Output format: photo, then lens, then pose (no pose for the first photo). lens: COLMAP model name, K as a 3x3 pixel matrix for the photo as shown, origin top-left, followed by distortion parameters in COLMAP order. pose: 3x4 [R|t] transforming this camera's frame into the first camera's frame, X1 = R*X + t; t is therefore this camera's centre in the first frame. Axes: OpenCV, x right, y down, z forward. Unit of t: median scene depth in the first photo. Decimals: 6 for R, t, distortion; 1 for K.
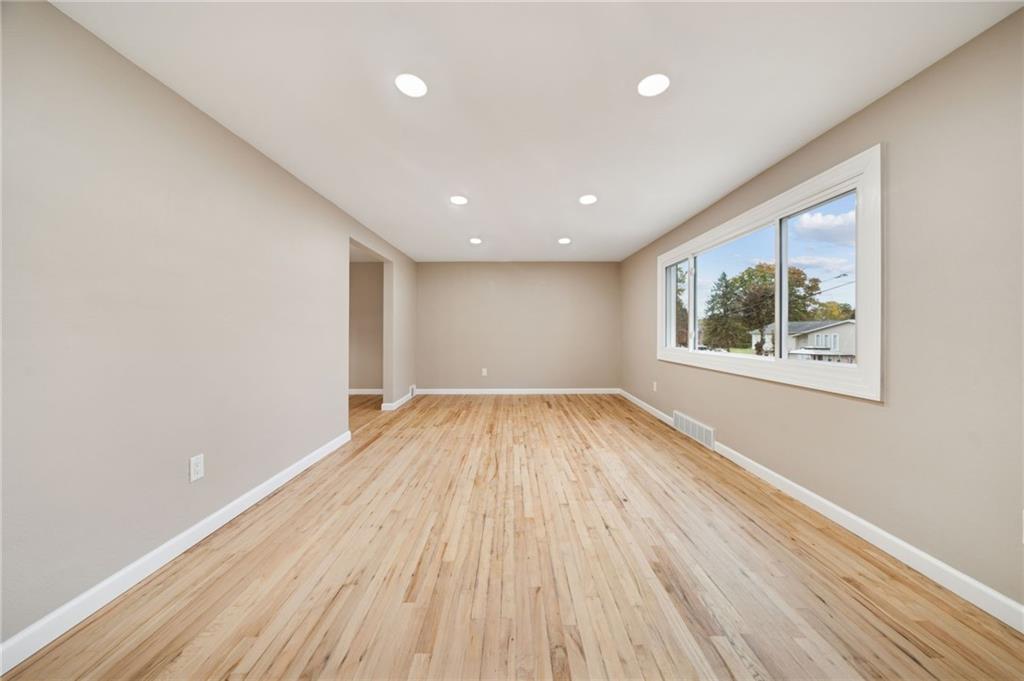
lens RADIAL K [[349.7, 0, 512.2], [0, 349.7, 334.3], [0, 0, 1]] dist [-0.012149, -0.000105]
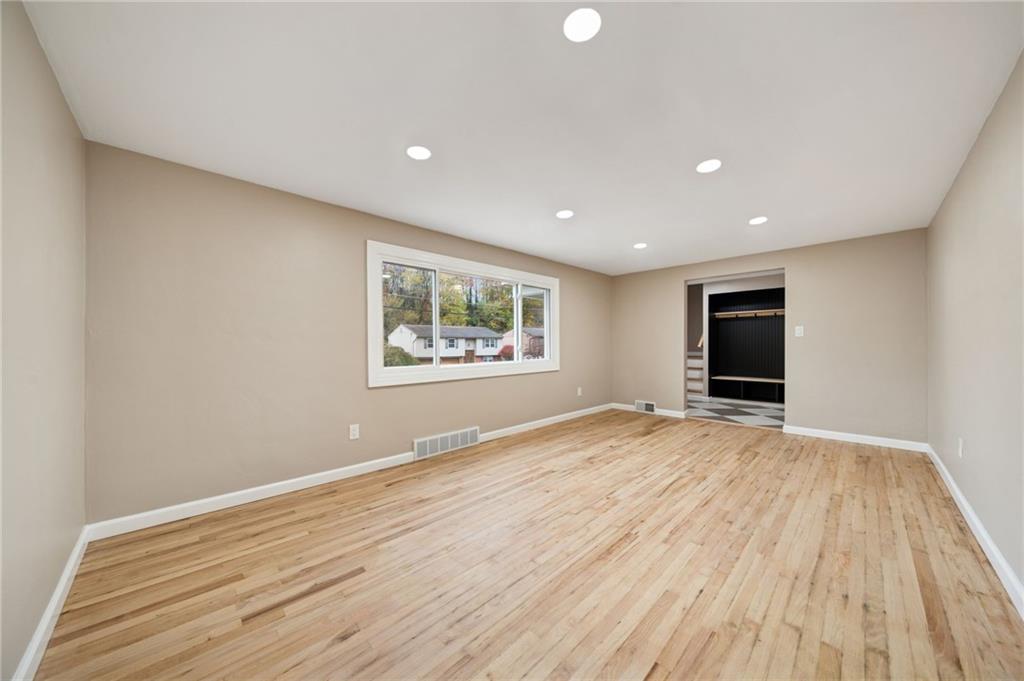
lens RADIAL K [[349.7, 0, 512.8], [0, 349.7, 344.2], [0, 0, 1]] dist [-0.012149, -0.000105]
pose [[-0.698471, 0.006755, 0.715606, -0.539561], [0.011999, 0.999925, 0.002273, -0.016943], [-0.715537, 0.010174, -0.698500, 2.503539]]
